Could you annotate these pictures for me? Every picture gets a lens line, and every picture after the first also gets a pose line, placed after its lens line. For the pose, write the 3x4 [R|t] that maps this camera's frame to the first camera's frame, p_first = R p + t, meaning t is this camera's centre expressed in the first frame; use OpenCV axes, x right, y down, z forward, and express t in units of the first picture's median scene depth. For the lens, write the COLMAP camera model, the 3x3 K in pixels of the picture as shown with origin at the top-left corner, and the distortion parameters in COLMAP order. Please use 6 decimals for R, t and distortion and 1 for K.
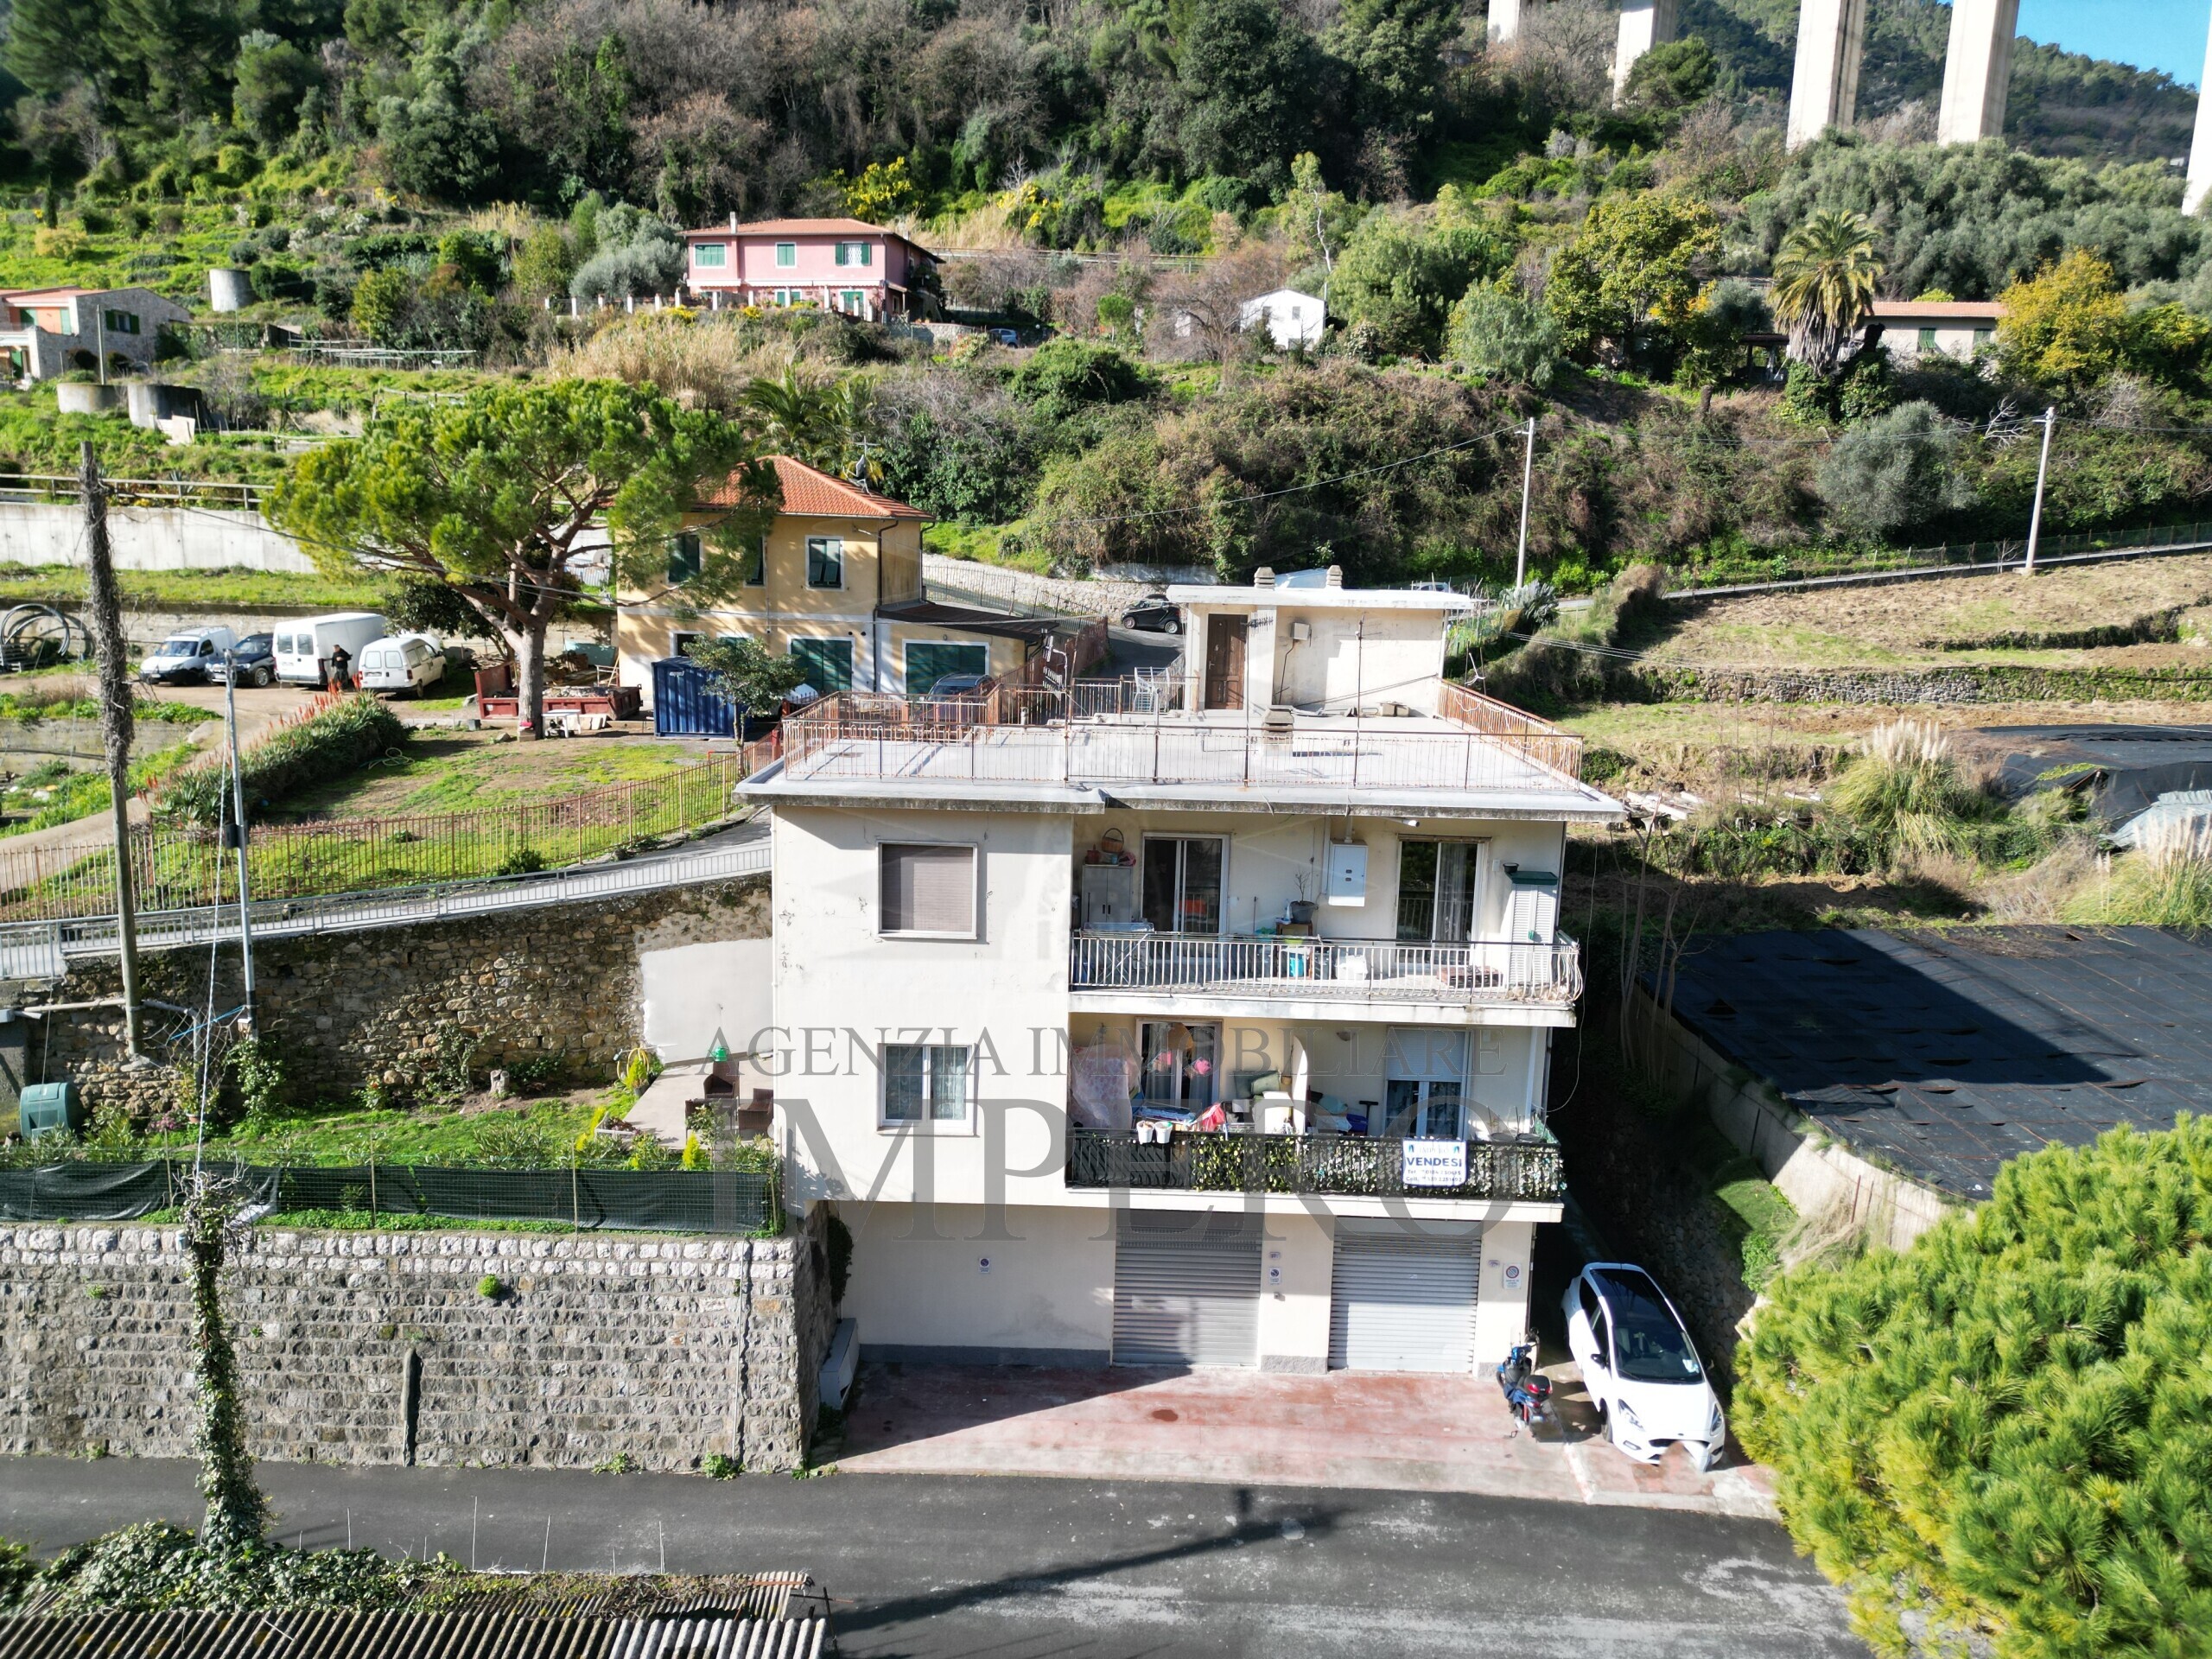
lens RADIAL K [[1543.7, 0, 1093.2], [0, 1543.7, 832.6], [0, 0, 1]] dist [0.070677, -0.053904]
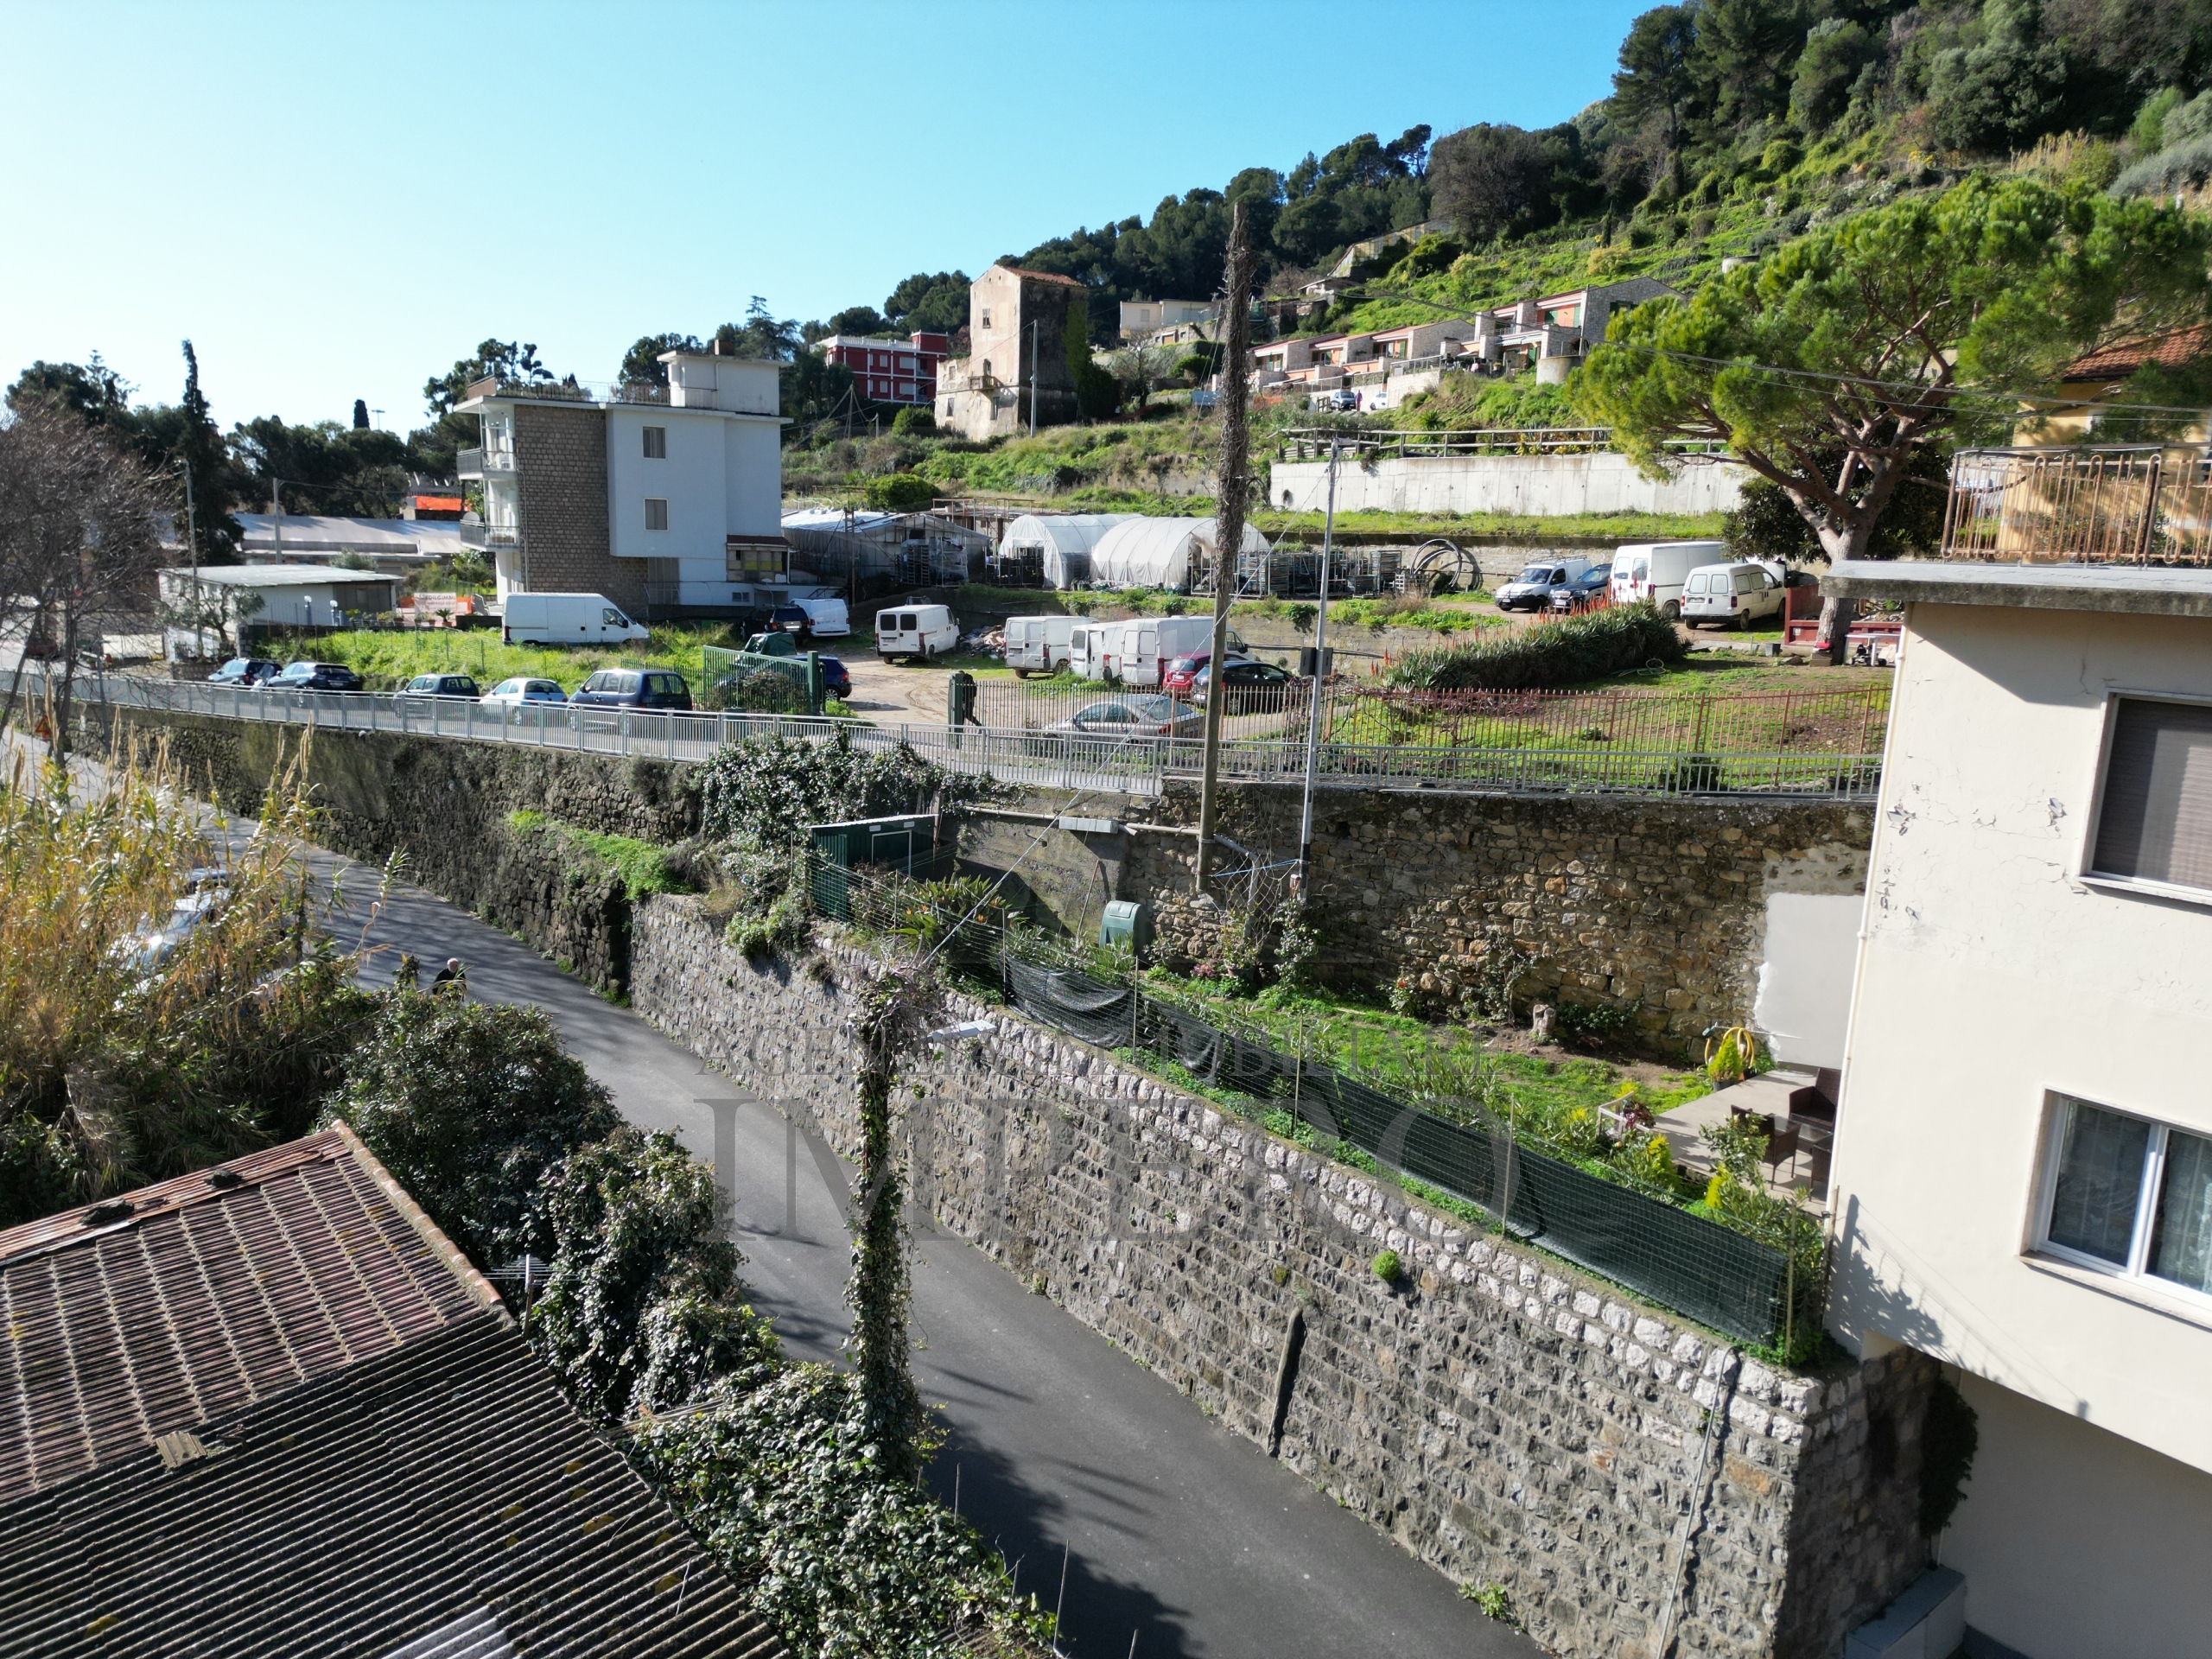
lens RADIAL K [[1543.7, 0, 1118.5], [0, 1543.7, 827.9], [0, 0, 1]] dist [0.070677, -0.053904]
pose [[0.641258, 0.145202, -0.753462, 0.037403], [-0.158342, 0.985839, 0.055221, 0.059535], [0.750810, 0.083894, 0.655169, 0.351496]]
